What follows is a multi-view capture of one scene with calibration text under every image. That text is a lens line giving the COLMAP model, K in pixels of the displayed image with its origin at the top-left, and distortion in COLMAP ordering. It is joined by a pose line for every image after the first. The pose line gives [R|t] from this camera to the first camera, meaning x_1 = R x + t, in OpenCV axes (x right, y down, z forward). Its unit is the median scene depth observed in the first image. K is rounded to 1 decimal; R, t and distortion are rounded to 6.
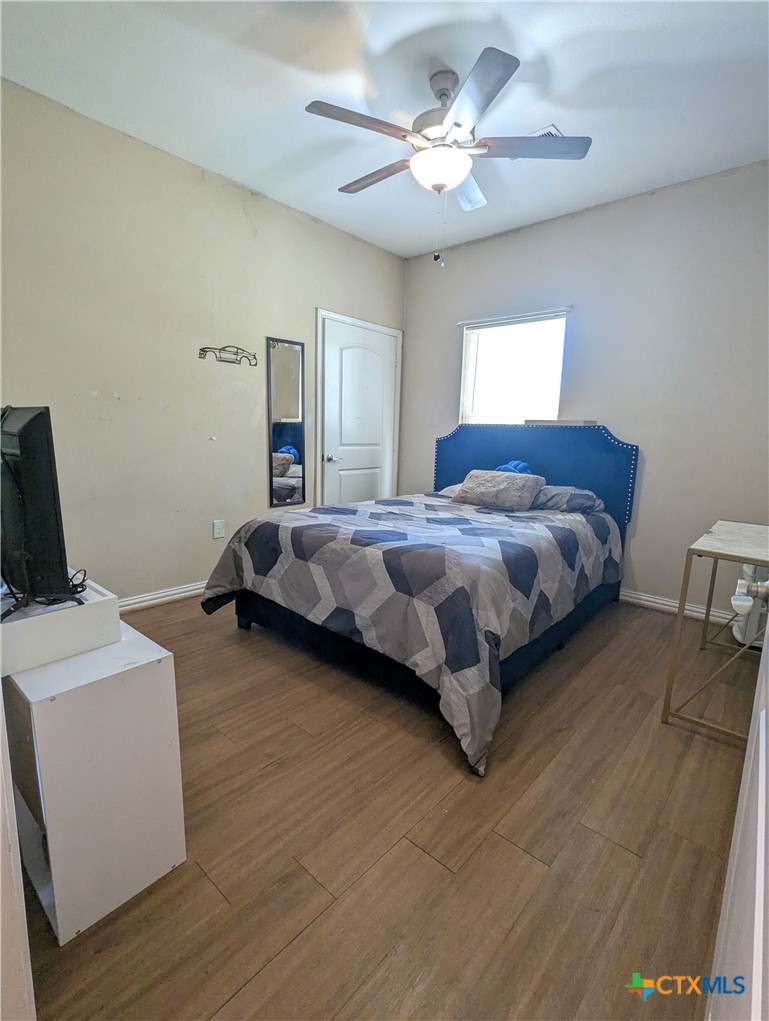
lens RADIAL K [[484.8, 0, 383.8], [0, 484.8, 513.5], [0, 0, 1]] dist [-0.002031, 0.000526]
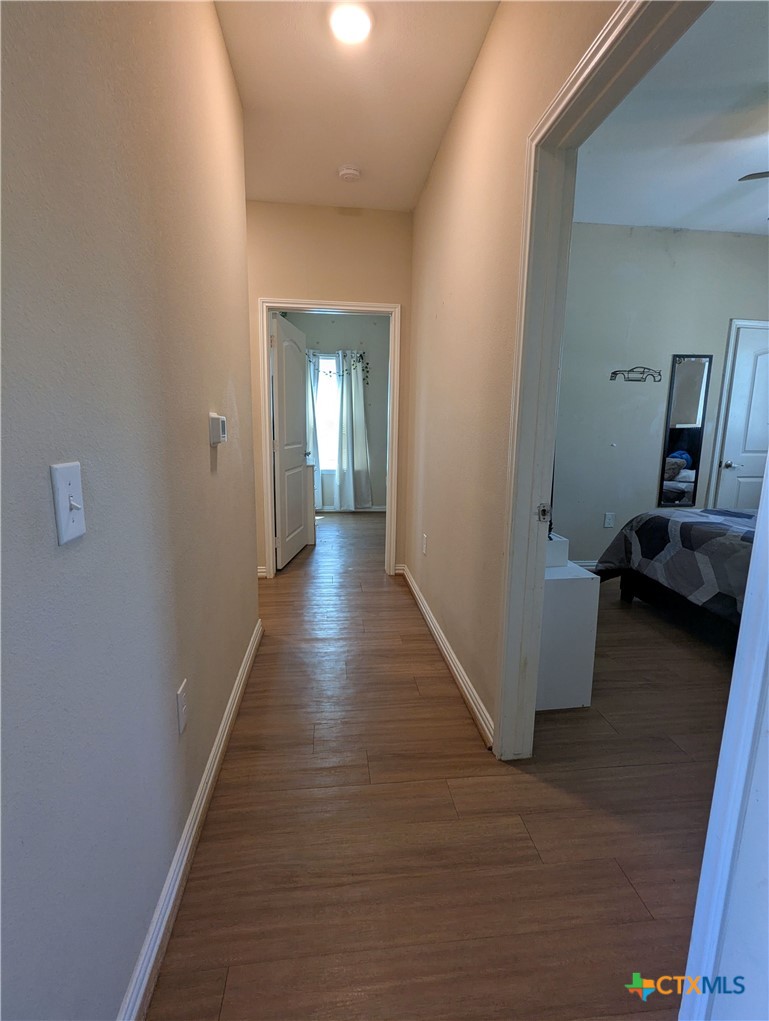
lens RADIAL K [[484.8, 0, 384.1], [0, 484.8, 509.9], [0, 0, 1]] dist [-0.002031, 0.000526]
pose [[0.744973, 0.096888, -0.660021, 0.035829], [-0.103455, 0.994206, 0.029174, 0.030668], [0.659024, 0.046548, 0.750680, -0.283218]]
